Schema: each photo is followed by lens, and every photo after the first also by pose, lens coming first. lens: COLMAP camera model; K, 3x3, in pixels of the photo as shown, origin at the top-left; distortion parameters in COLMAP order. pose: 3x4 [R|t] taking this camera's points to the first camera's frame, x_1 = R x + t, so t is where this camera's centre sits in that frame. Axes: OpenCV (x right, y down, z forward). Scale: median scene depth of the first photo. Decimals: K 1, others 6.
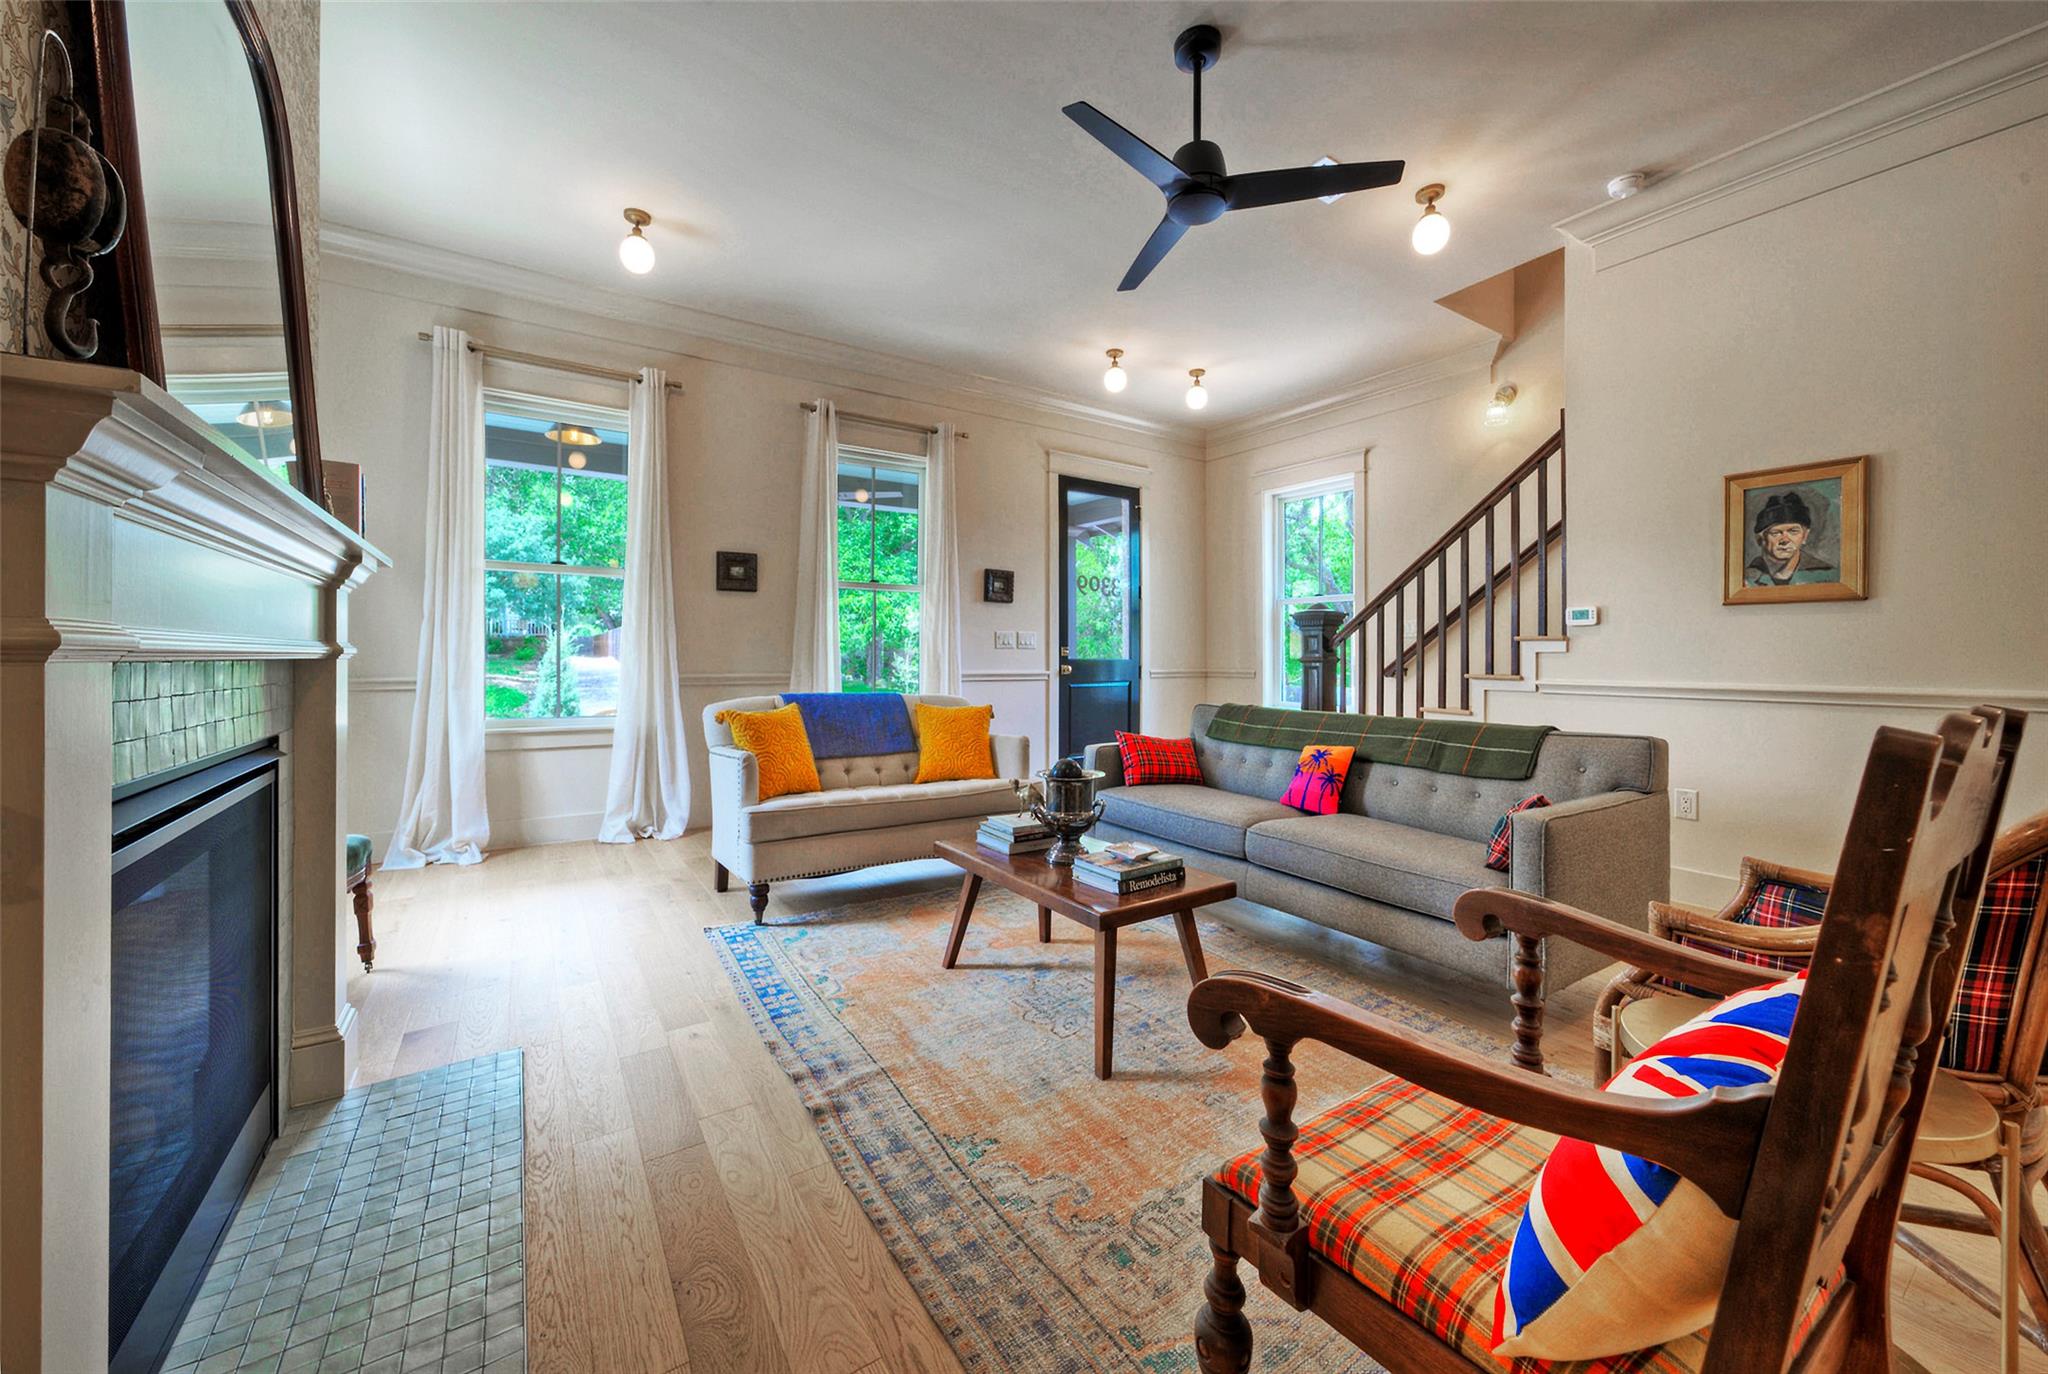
lens RADIAL K [[780.4, 0, 1087.2], [0, 780.4, 653.0], [0, 0, 1]] dist [0.004988, 0.001396]
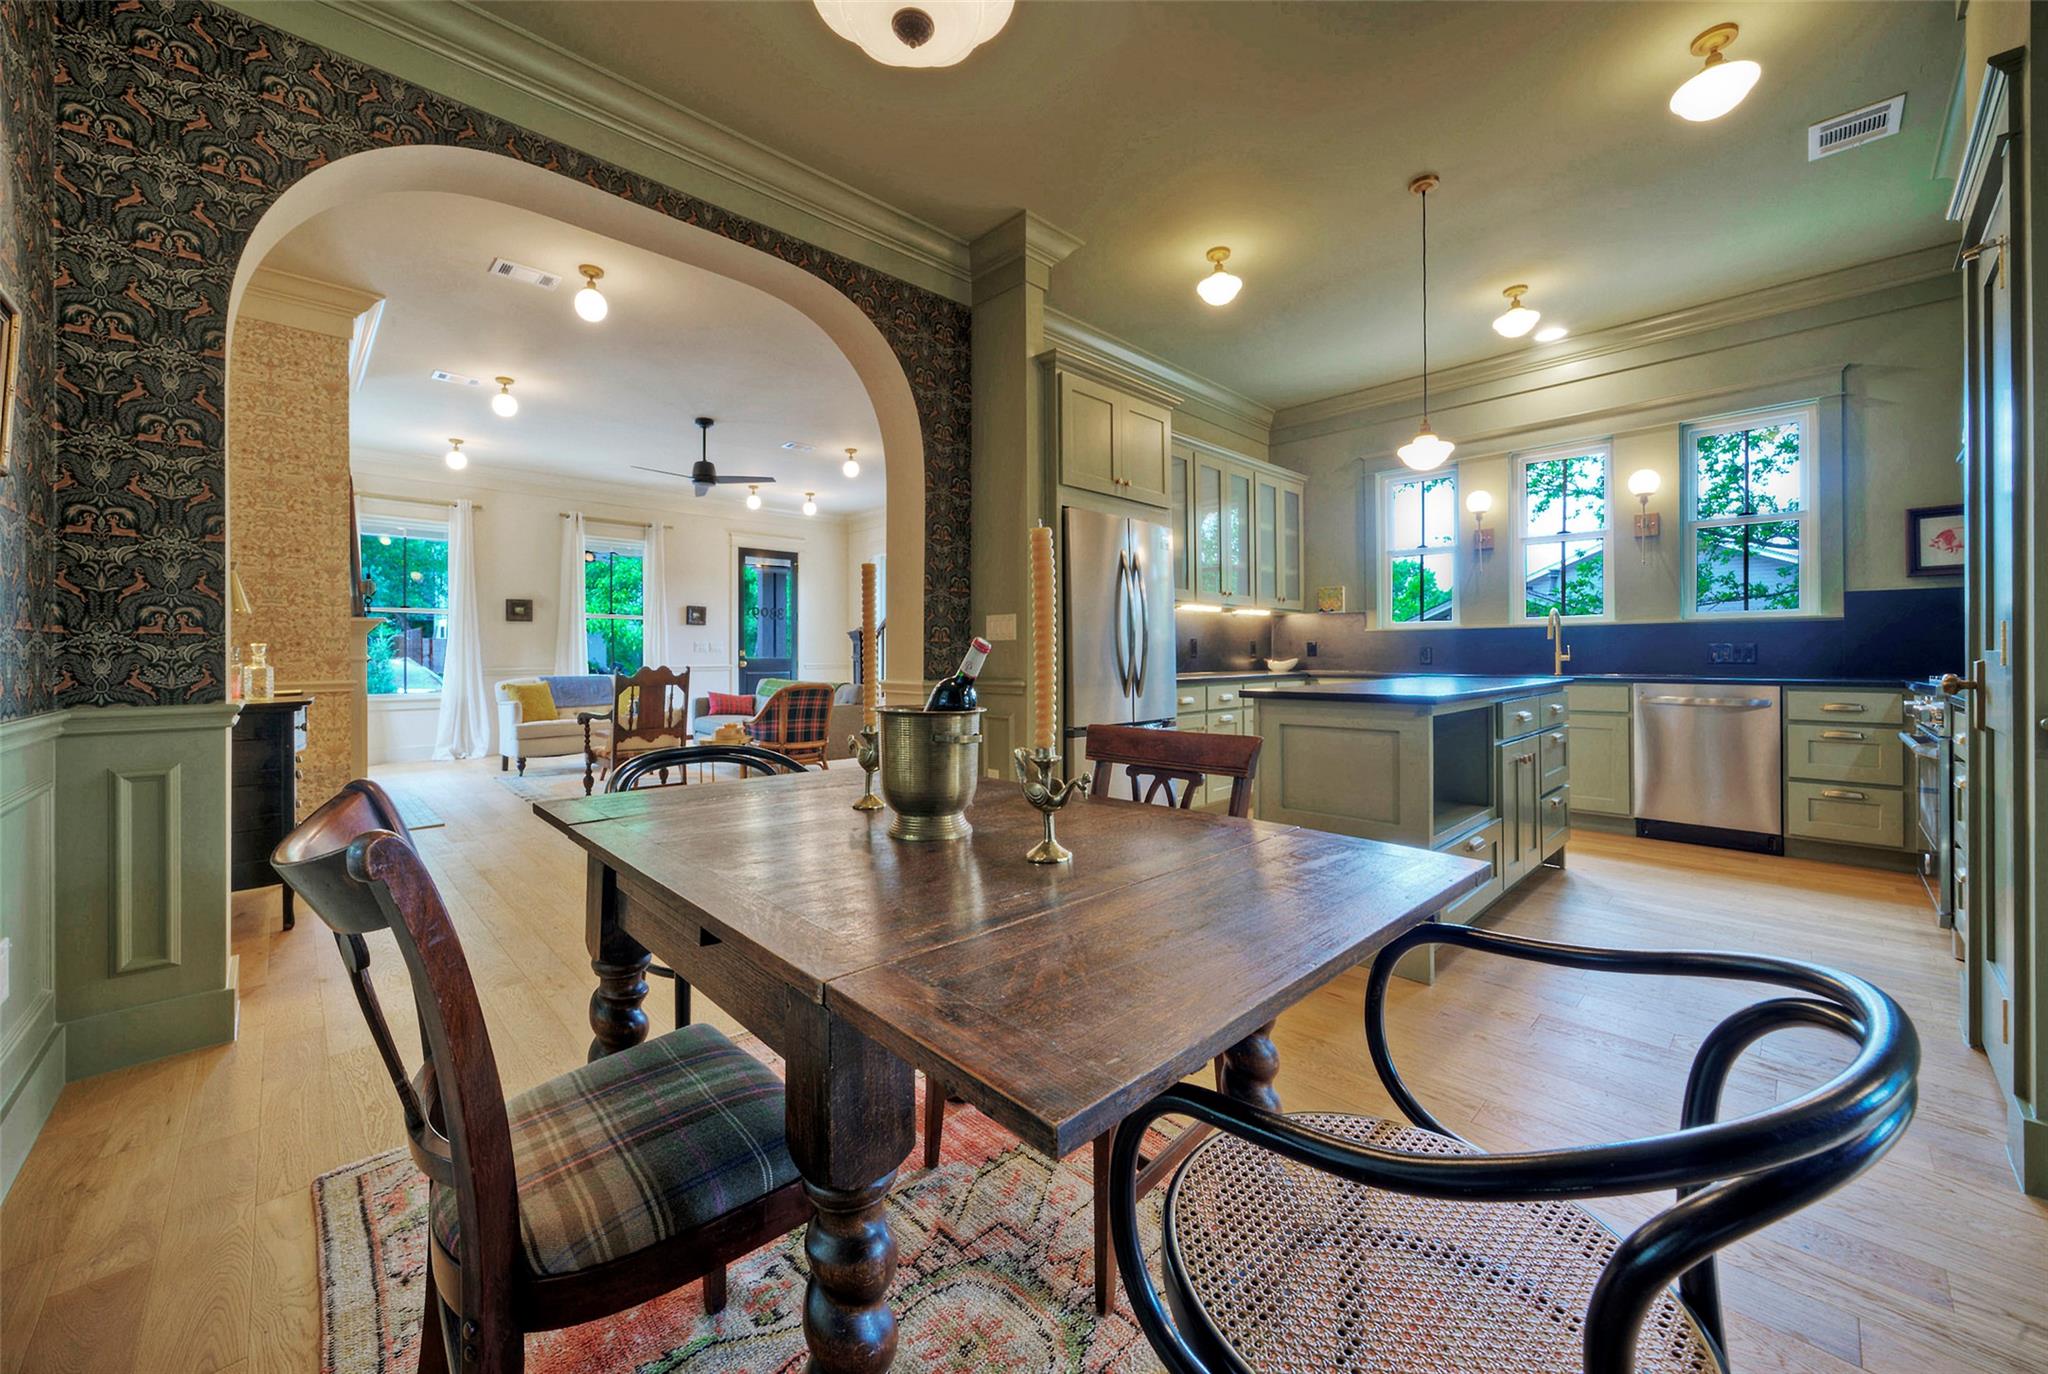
lens RADIAL K [[728.4, 0, 1036.3], [0, 728.4, 645.5], [0, 0, 1]] dist [0.020126, -0.000246]
pose [[0.986368, -0.007421, 0.164387, 0.483431], [0.008405, 0.999951, -0.005294, -0.007494], [-0.164339, 0.006603, 0.986382, -0.930811]]
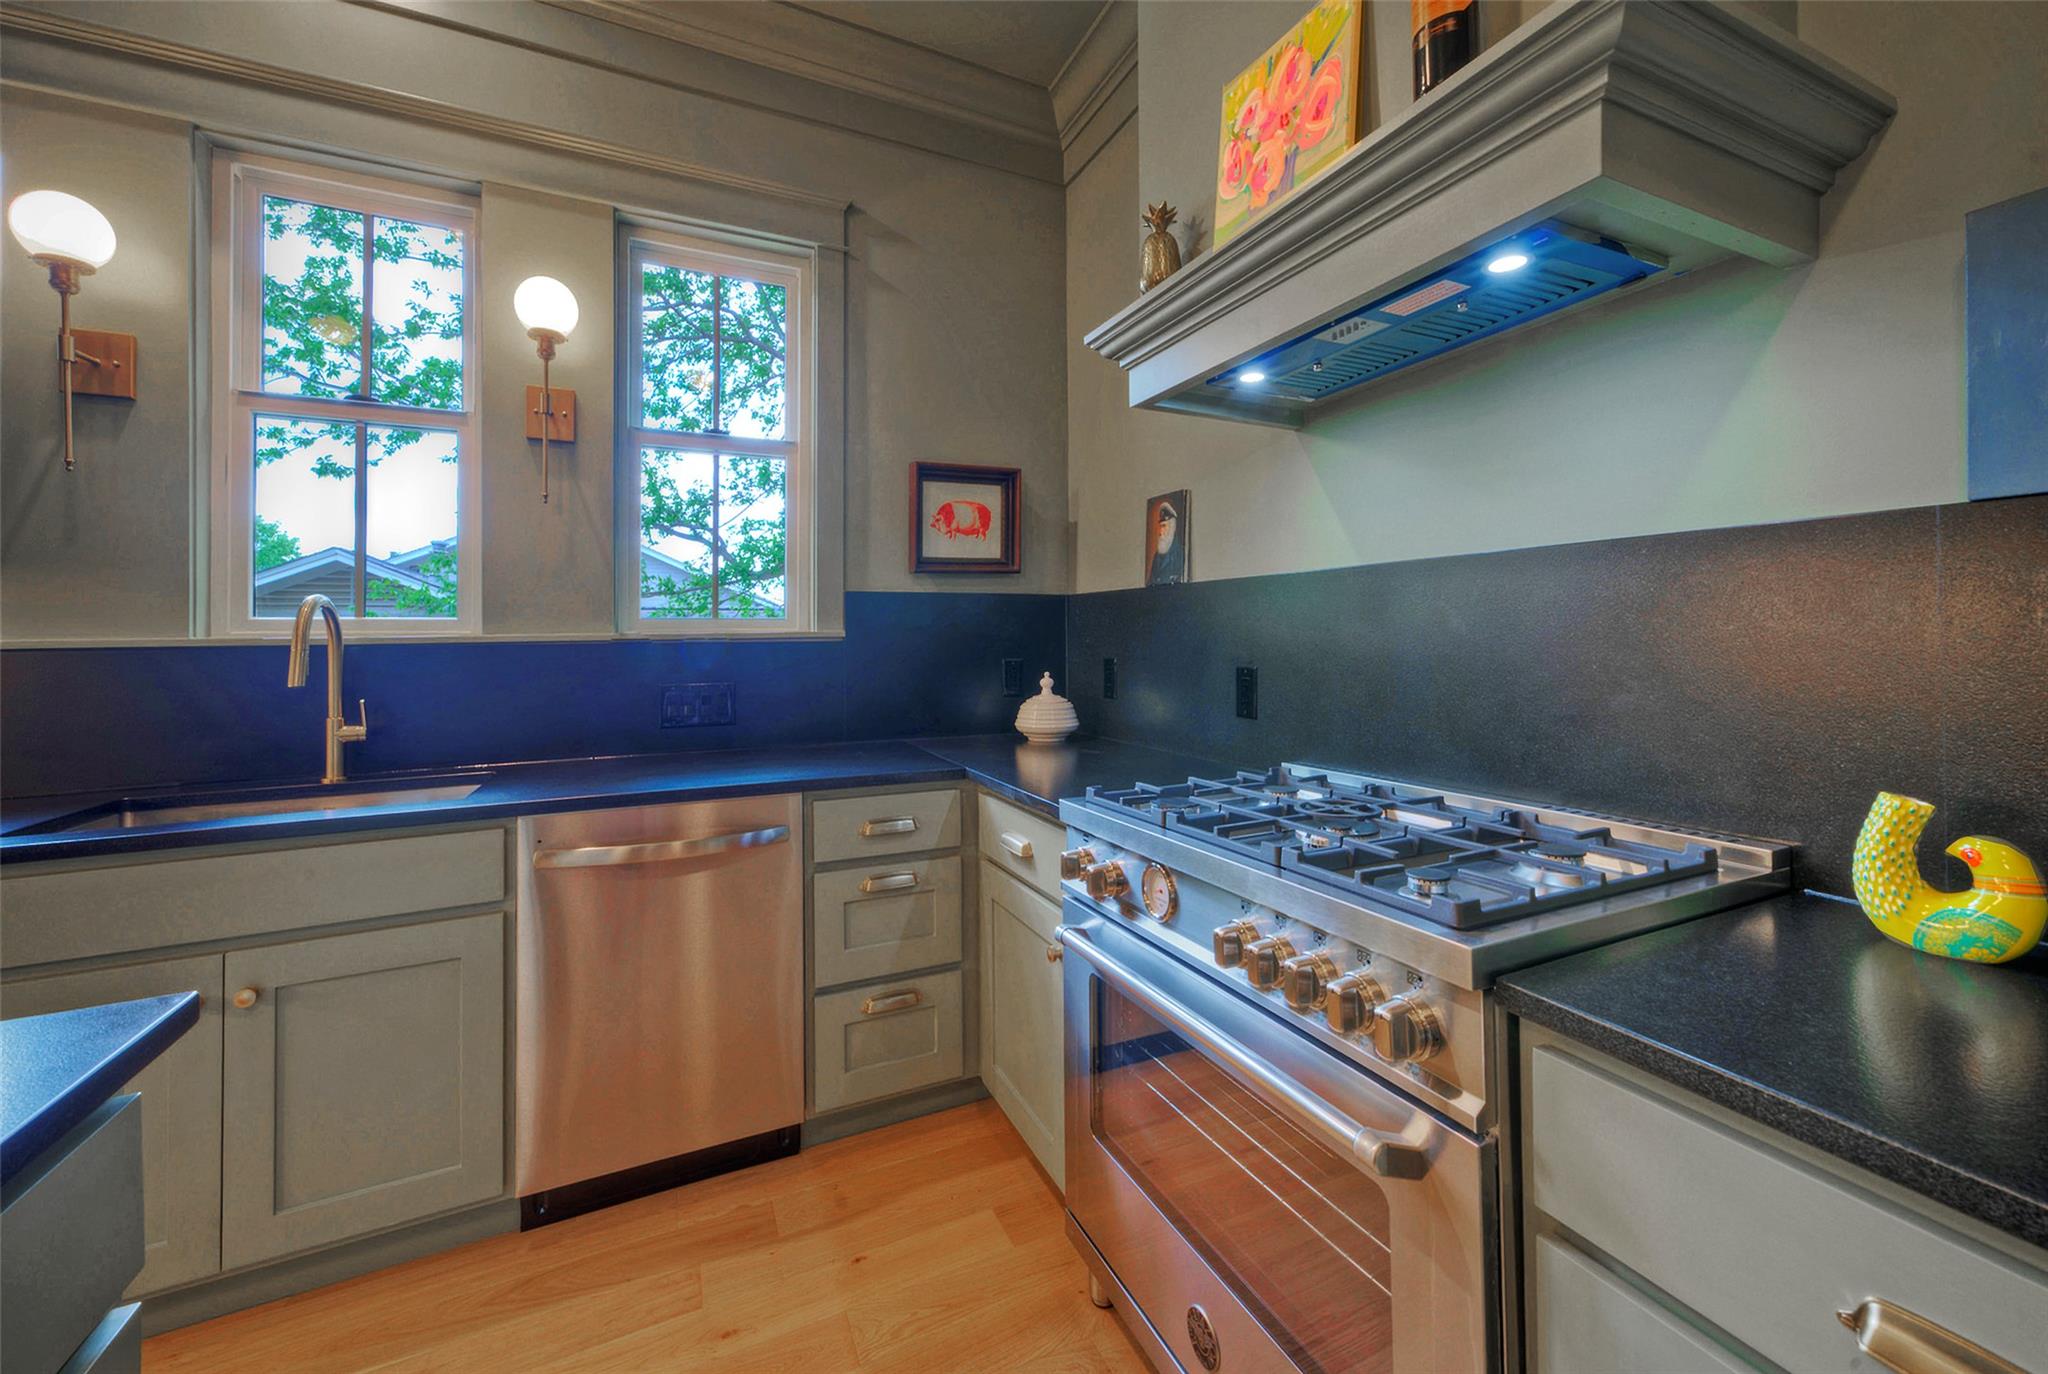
lens RADIAL K [[818.6, 0, 1021.8], [0, 818.6, 620.5], [0, 0, 1]] dist [-0.021337, 0.000760]
pose [[0.183049, 0.011003, 0.983042, 1.014802], [0.004945, 0.999914, -0.012113, -0.038588], [-0.983091, 0.007078, 0.182979, -0.467998]]
